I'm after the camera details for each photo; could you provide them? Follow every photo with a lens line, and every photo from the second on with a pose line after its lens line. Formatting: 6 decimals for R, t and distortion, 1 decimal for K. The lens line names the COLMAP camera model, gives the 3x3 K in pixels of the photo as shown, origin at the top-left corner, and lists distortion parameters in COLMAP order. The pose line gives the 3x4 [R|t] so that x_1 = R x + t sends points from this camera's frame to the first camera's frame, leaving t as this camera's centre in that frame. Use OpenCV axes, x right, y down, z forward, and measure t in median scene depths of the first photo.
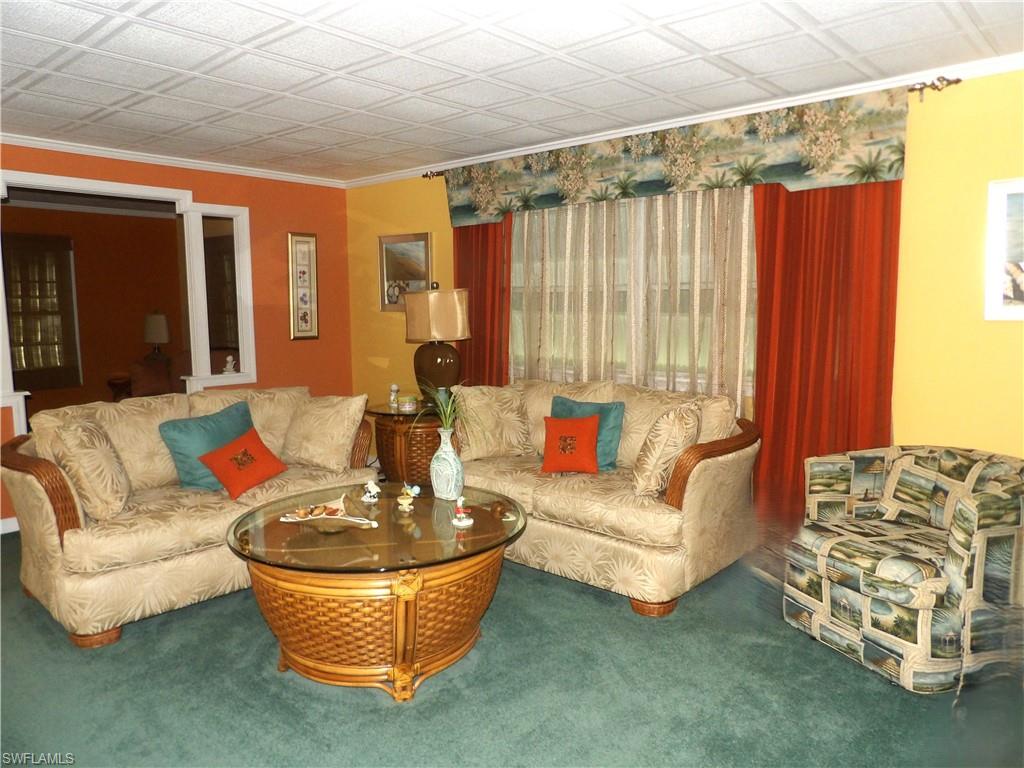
lens RADIAL K [[732.5, 0, 513.3], [0, 732.5, 386.8], [0, 0, 1]] dist [-0.023687, 0.005184]
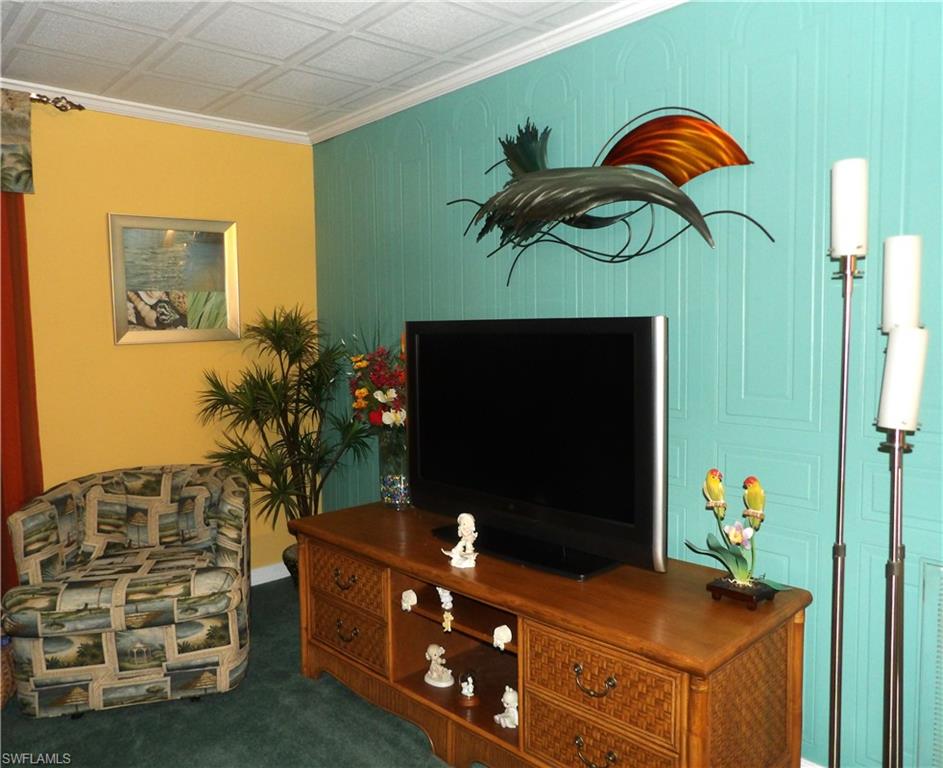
lens RADIAL K [[750.2, 0, 472.4], [0, 750.2, 382.8], [0, 0, 1]] dist [-0.003030, 0.004117]
pose [[0.089112, -0.064801, 0.993911, -0.413891], [0.121238, 0.991167, 0.053752, -0.035714], [-0.988615, 0.115710, 0.096181, 0.427430]]
